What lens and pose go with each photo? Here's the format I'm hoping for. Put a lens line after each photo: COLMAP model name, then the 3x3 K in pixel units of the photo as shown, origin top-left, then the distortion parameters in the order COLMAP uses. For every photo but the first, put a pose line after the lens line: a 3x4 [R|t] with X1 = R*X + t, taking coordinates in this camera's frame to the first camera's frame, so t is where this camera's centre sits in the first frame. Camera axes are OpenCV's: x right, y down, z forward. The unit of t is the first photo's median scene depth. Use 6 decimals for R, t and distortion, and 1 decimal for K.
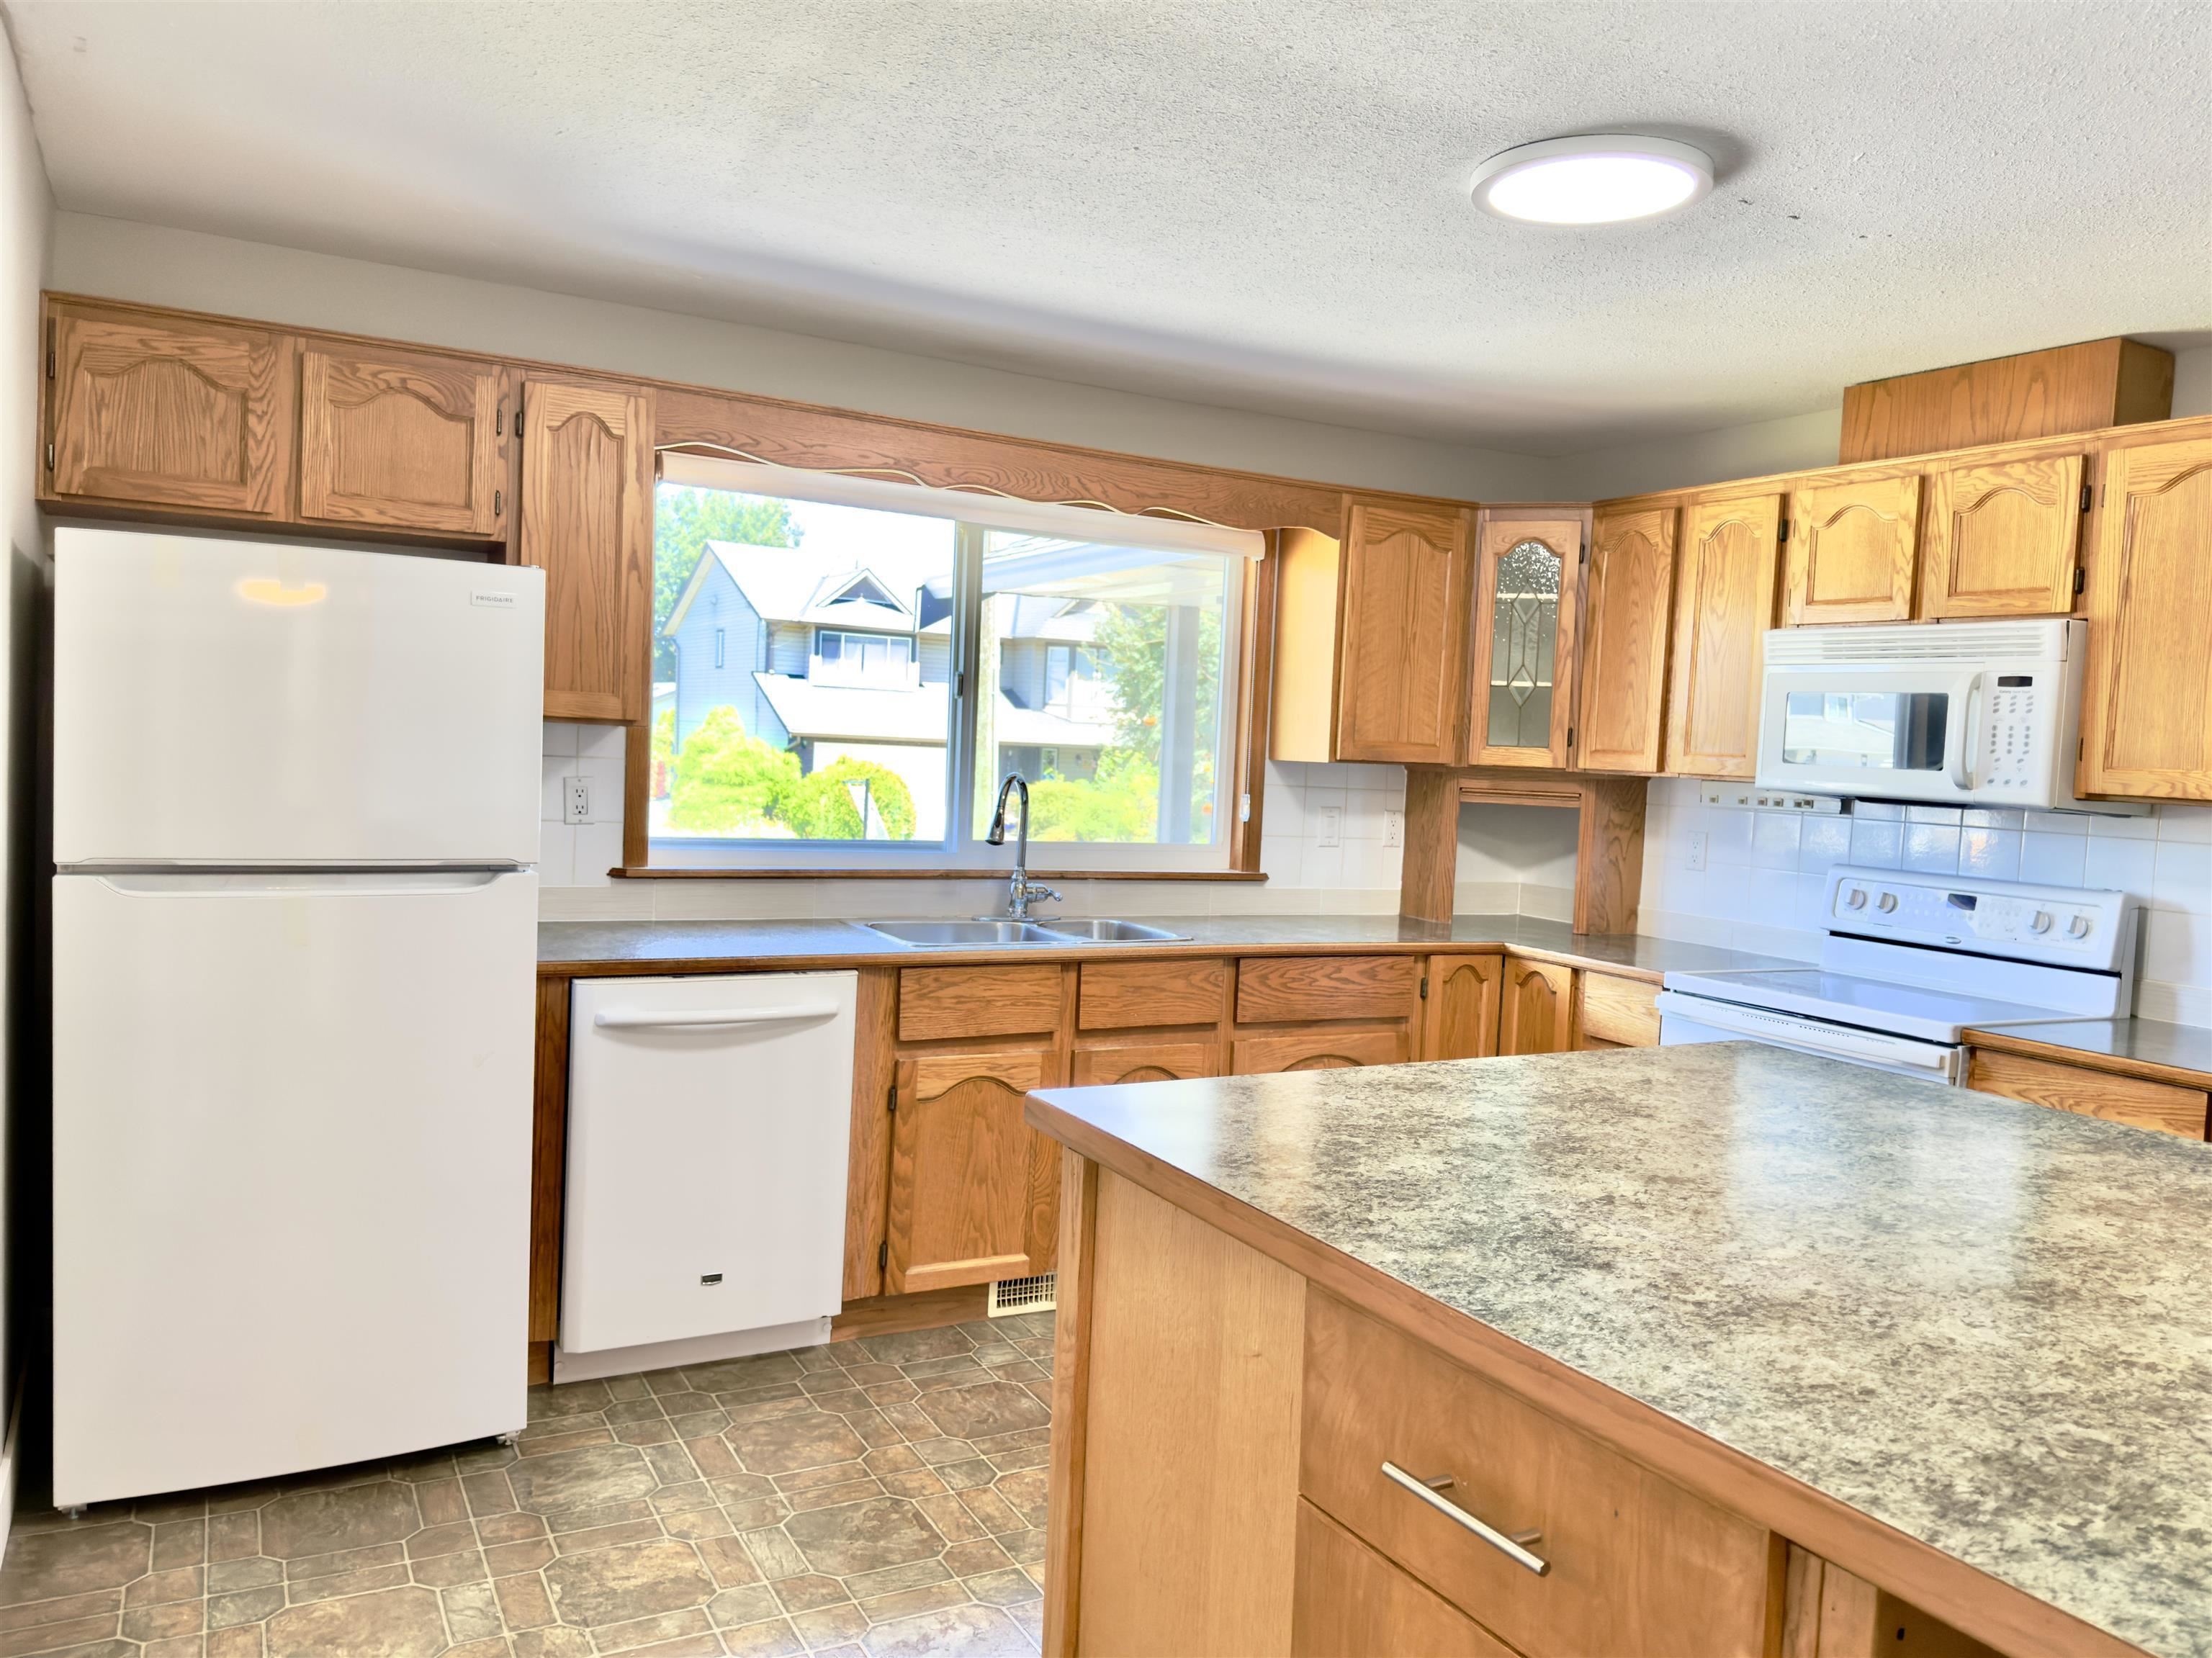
lens RADIAL K [[1615.6, 0, 1105.6], [0, 1615.6, 842.9], [0, 0, 1]] dist [-0.022812, 0.002140]
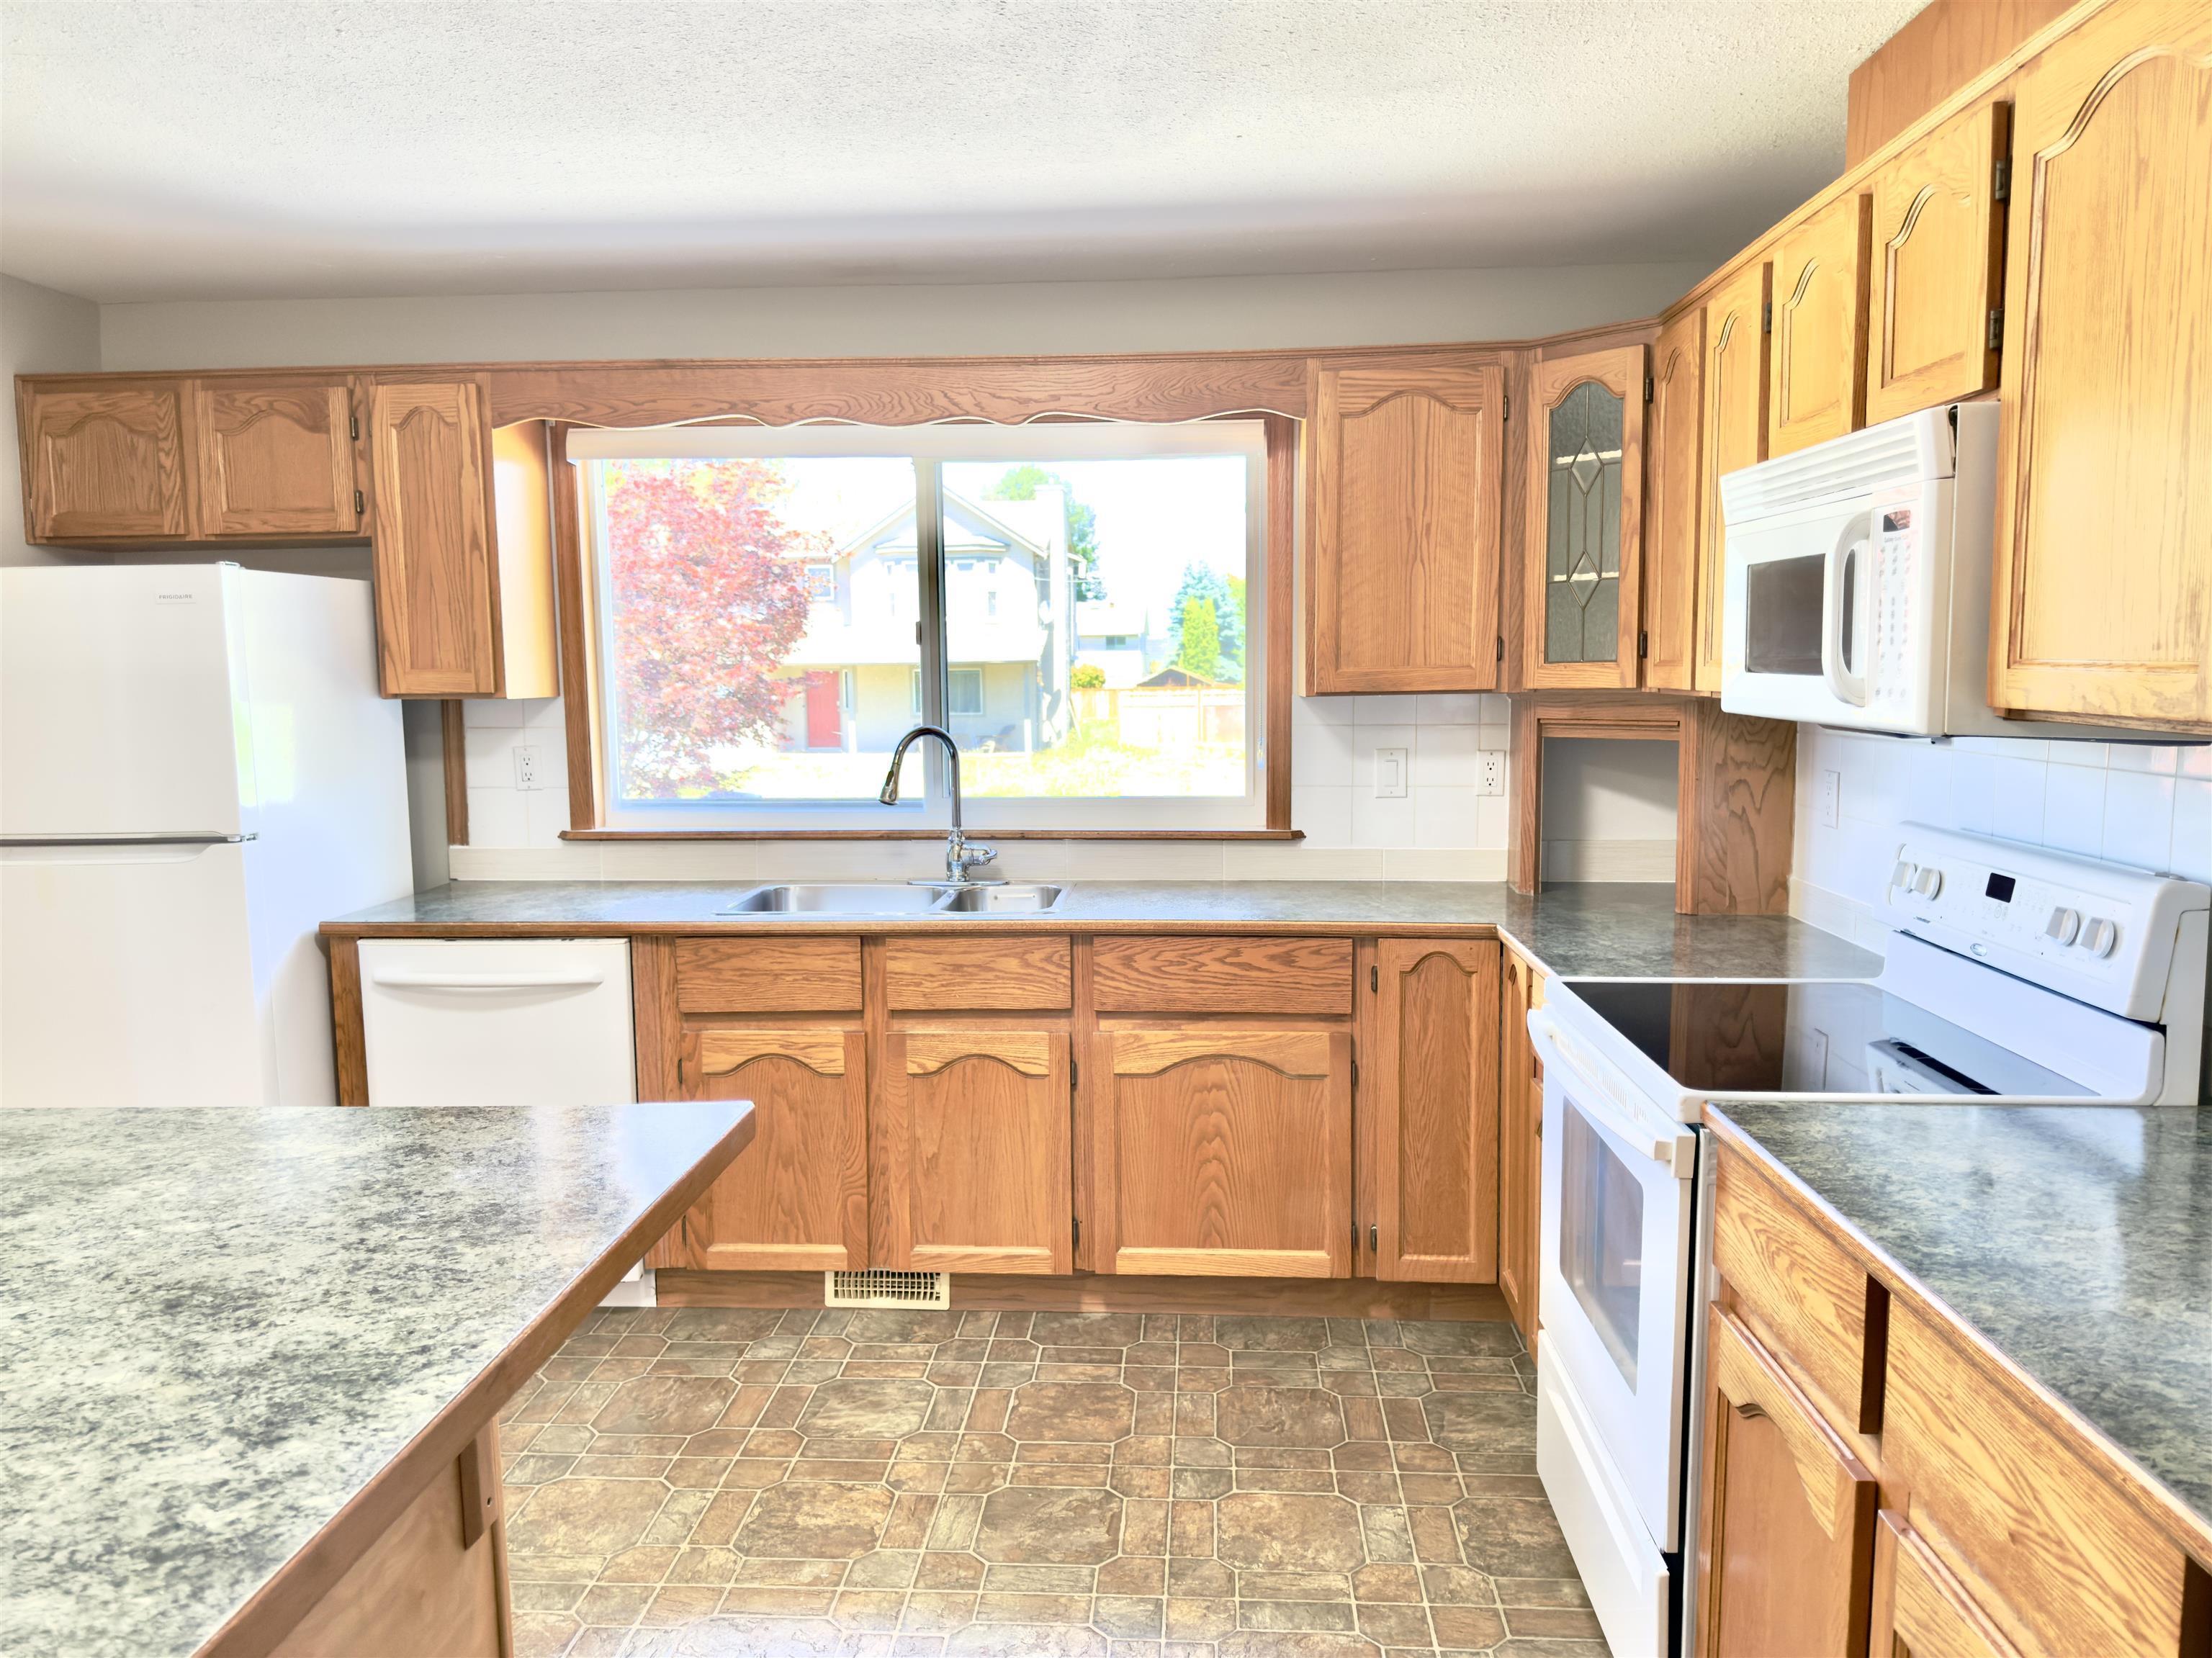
lens RADIAL K [[1684.8, 0, 1107.3], [0, 1684.8, 820.4], [0, 0, 1]] dist [0.015618, -0.022724]
pose [[0.840051, -0.003736, -0.542494, 0.546009], [0.019454, 0.999541, 0.023241, -0.009430], [0.542158, -0.030077, 0.839738, 0.247599]]
